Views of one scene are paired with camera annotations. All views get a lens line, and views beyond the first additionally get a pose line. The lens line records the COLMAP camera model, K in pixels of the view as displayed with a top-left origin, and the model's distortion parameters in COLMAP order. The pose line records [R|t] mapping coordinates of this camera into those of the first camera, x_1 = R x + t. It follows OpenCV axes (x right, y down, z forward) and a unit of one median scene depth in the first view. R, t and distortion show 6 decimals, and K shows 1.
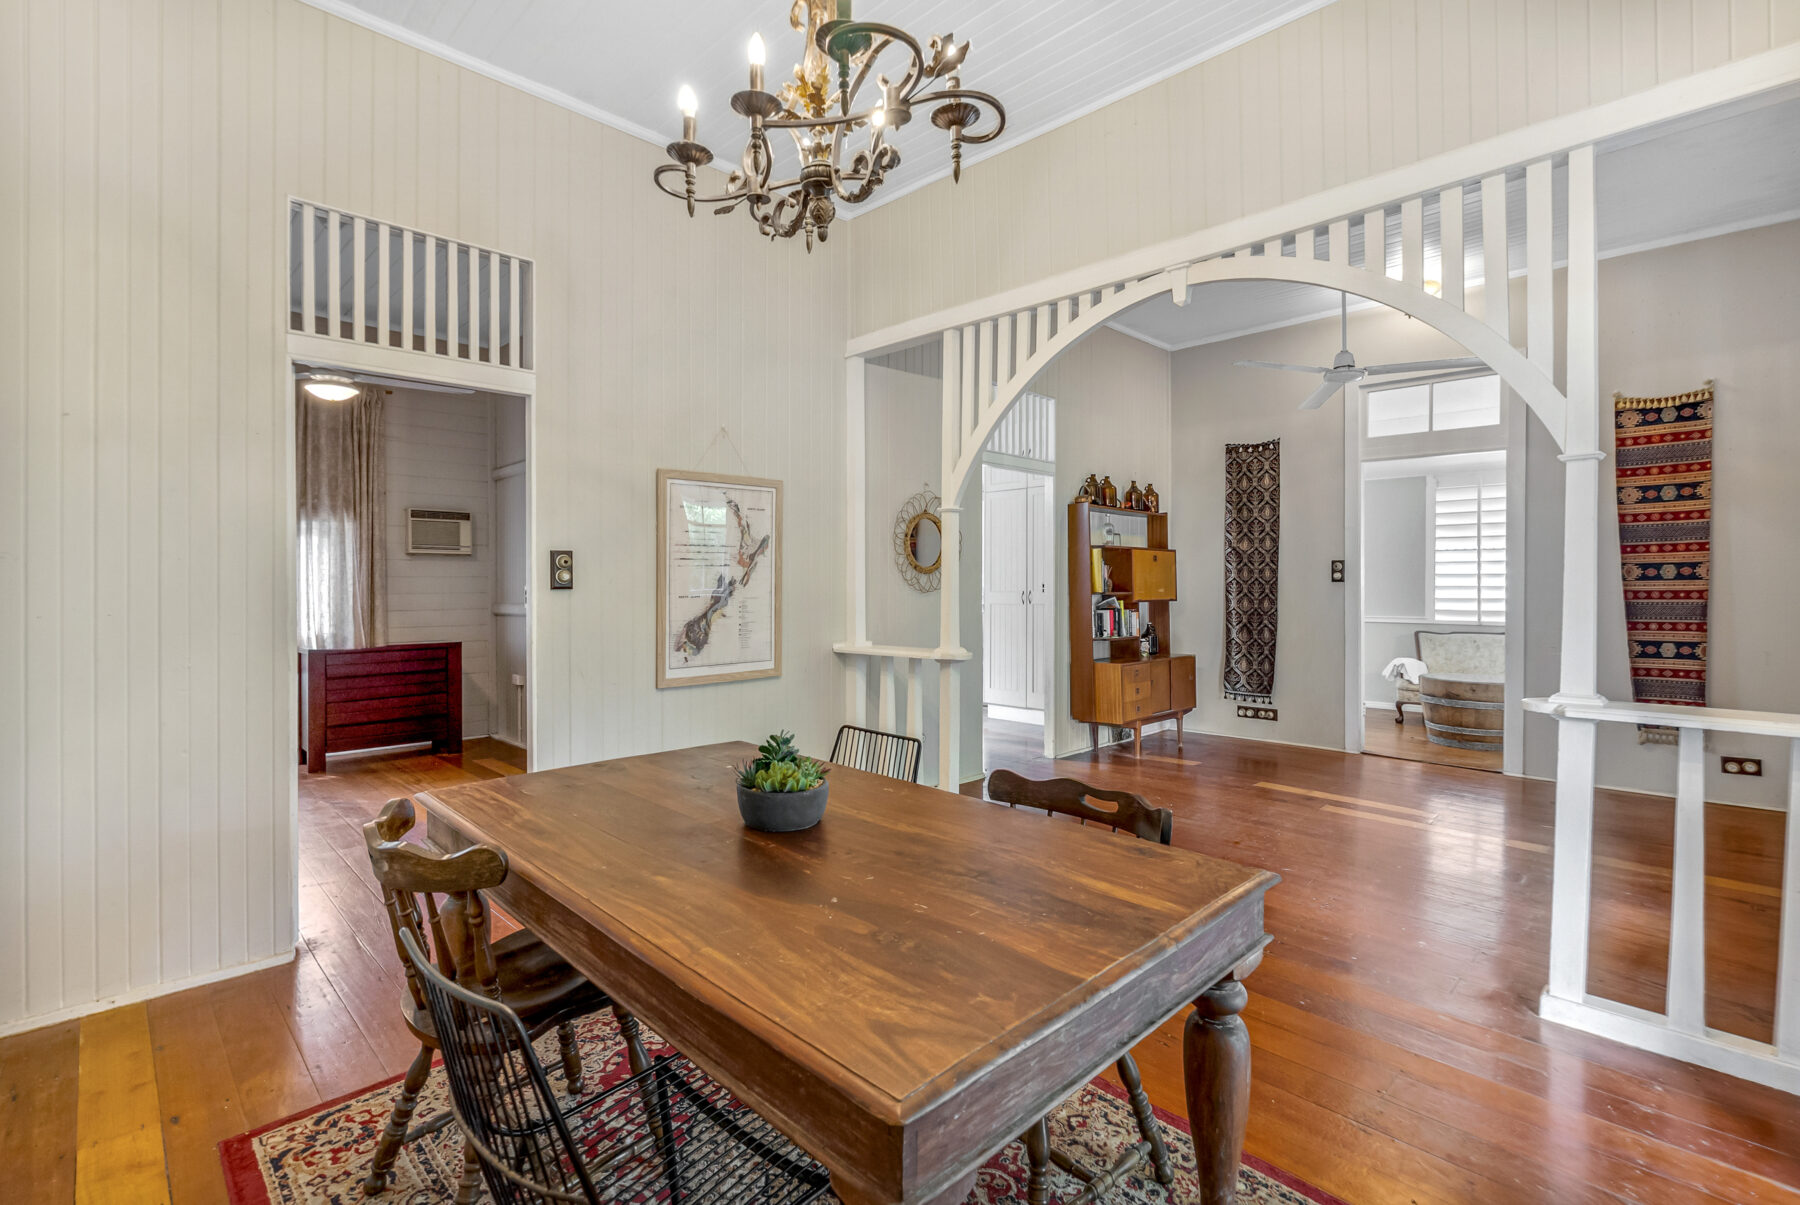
lens RADIAL K [[818.3, 0, 907.8], [0, 818.3, 579.5], [0, 0, 1]] dist [-0.002375, -0.000150]
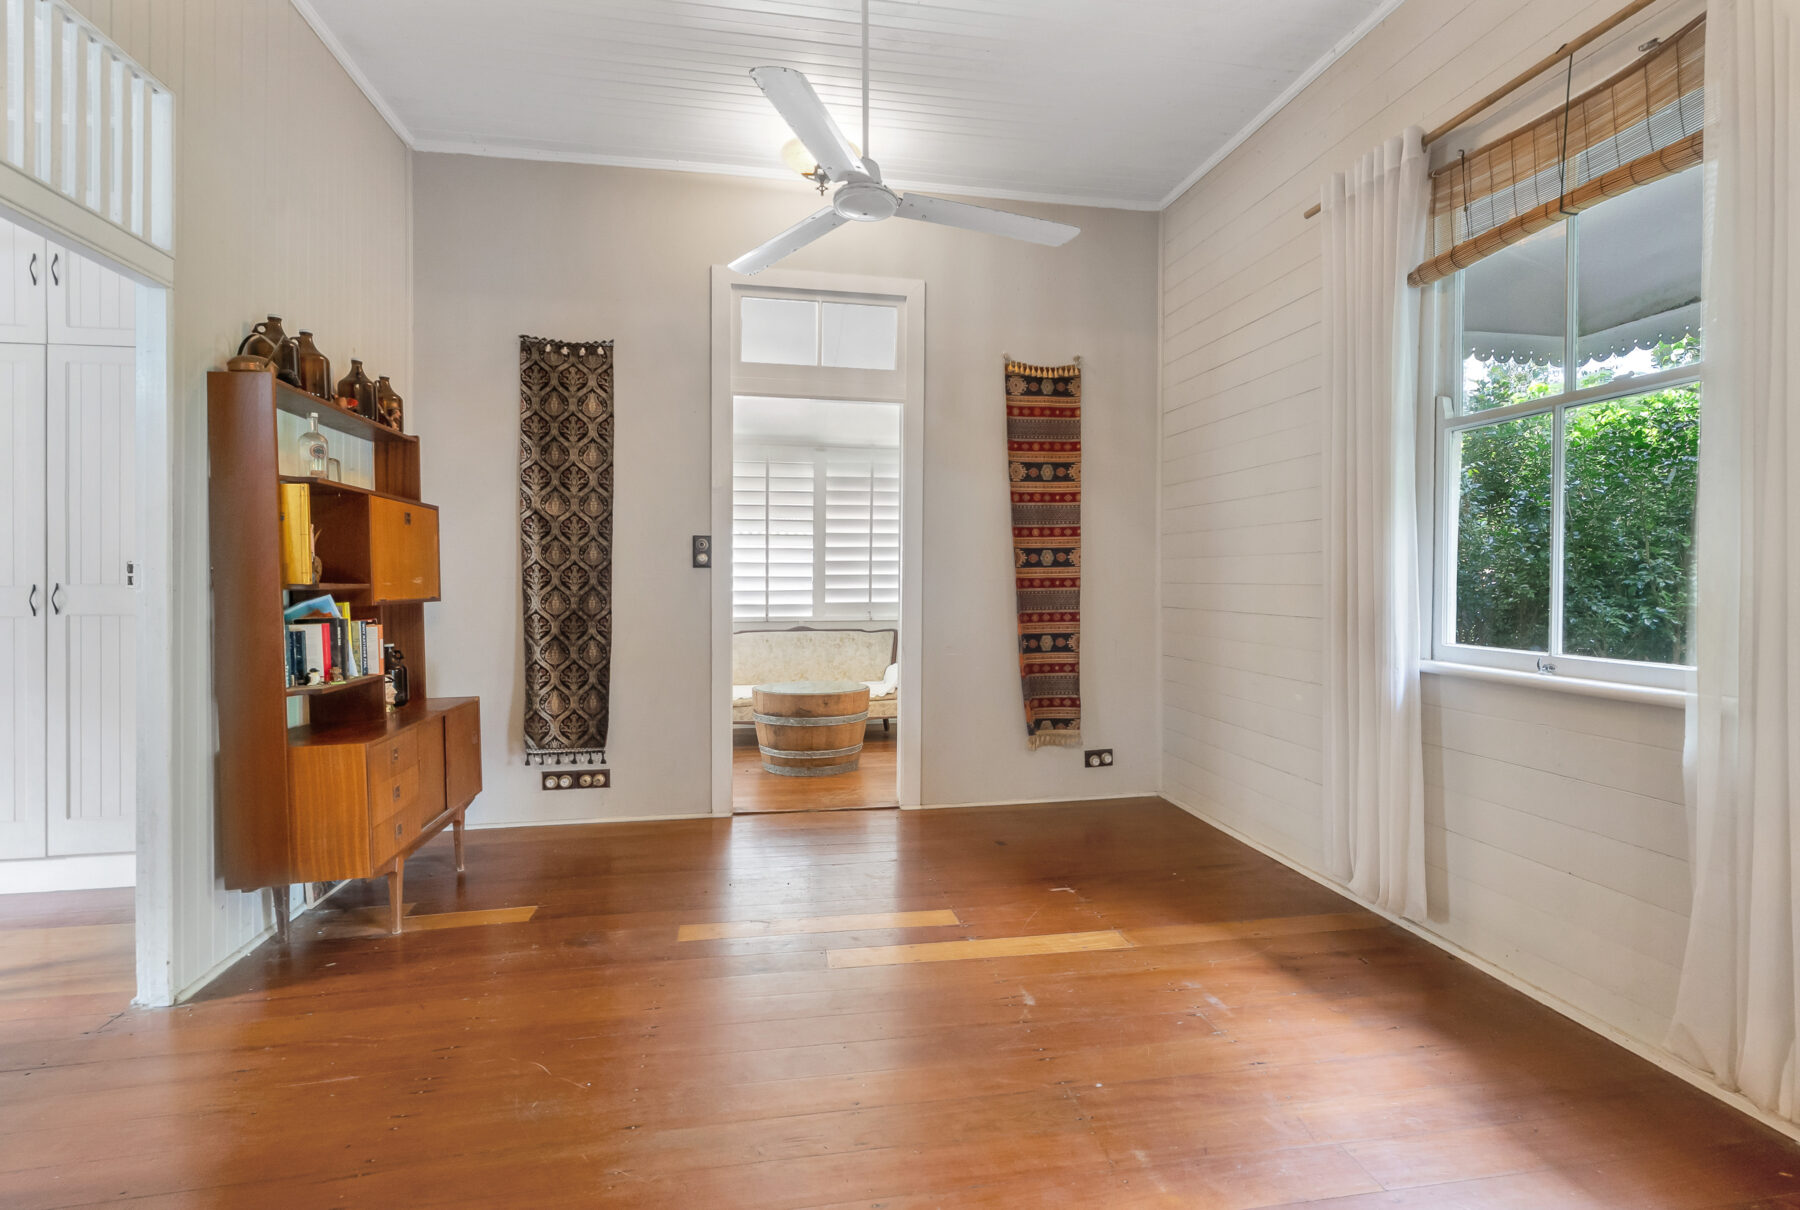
lens RADIAL K [[859.8, 0, 913.1], [0, 859.8, 582.8], [0, 0, 1]] dist [-0.001097, 0.000282]
pose [[0.564779, -0.003066, 0.825237, 0.037477], [-0.004298, 0.999969, 0.006656, 0.009833], [-0.825231, -0.007306, 0.564748, 0.449004]]
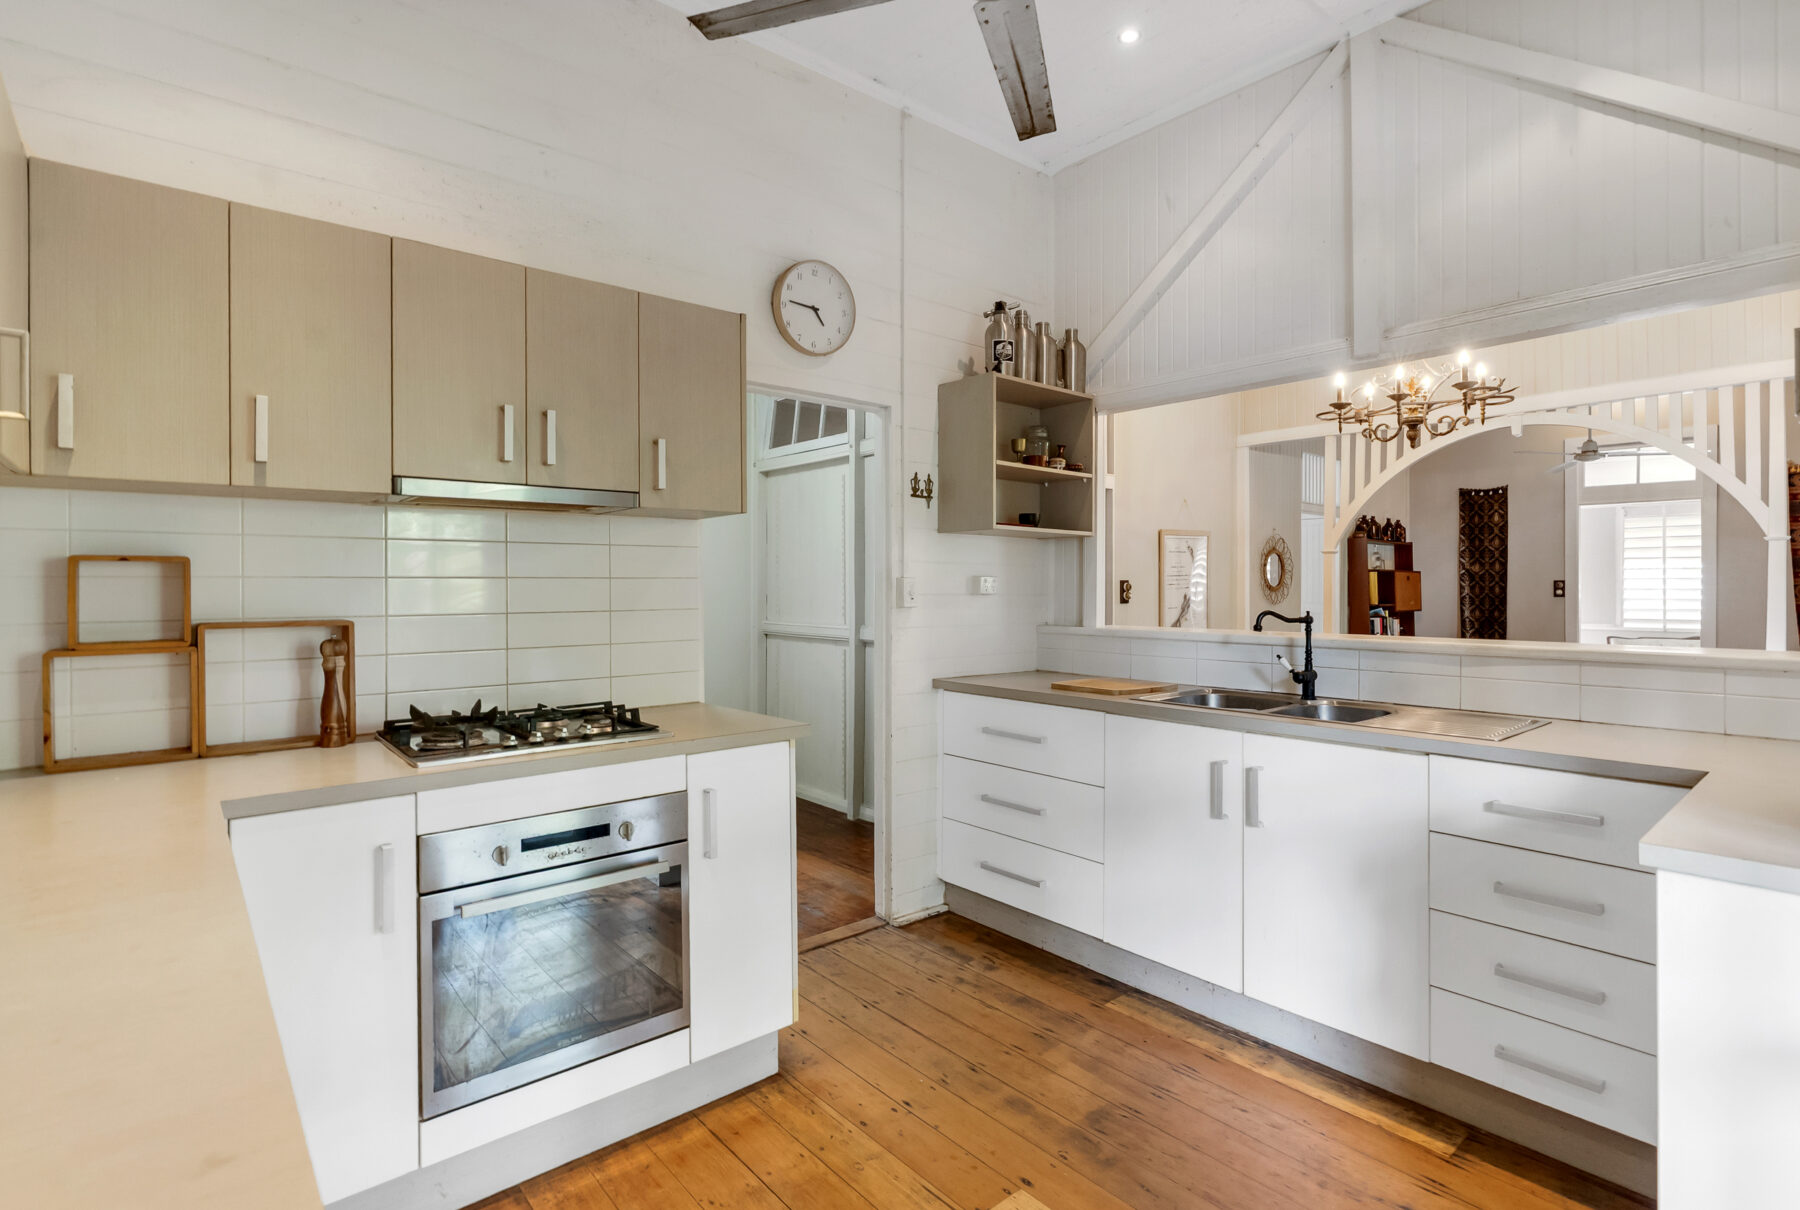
lens RADIAL K [[859.8, 0, 913.1], [0, 859.8, 582.8], [0, 0, 1]] dist [-0.001097, 0.000282]
pose [[0.997289, 0.001057, -0.073580, -0.398176], [-0.001428, 0.999987, -0.004984, -0.011159], [0.073574, 0.005076, 0.997277, -0.440722]]
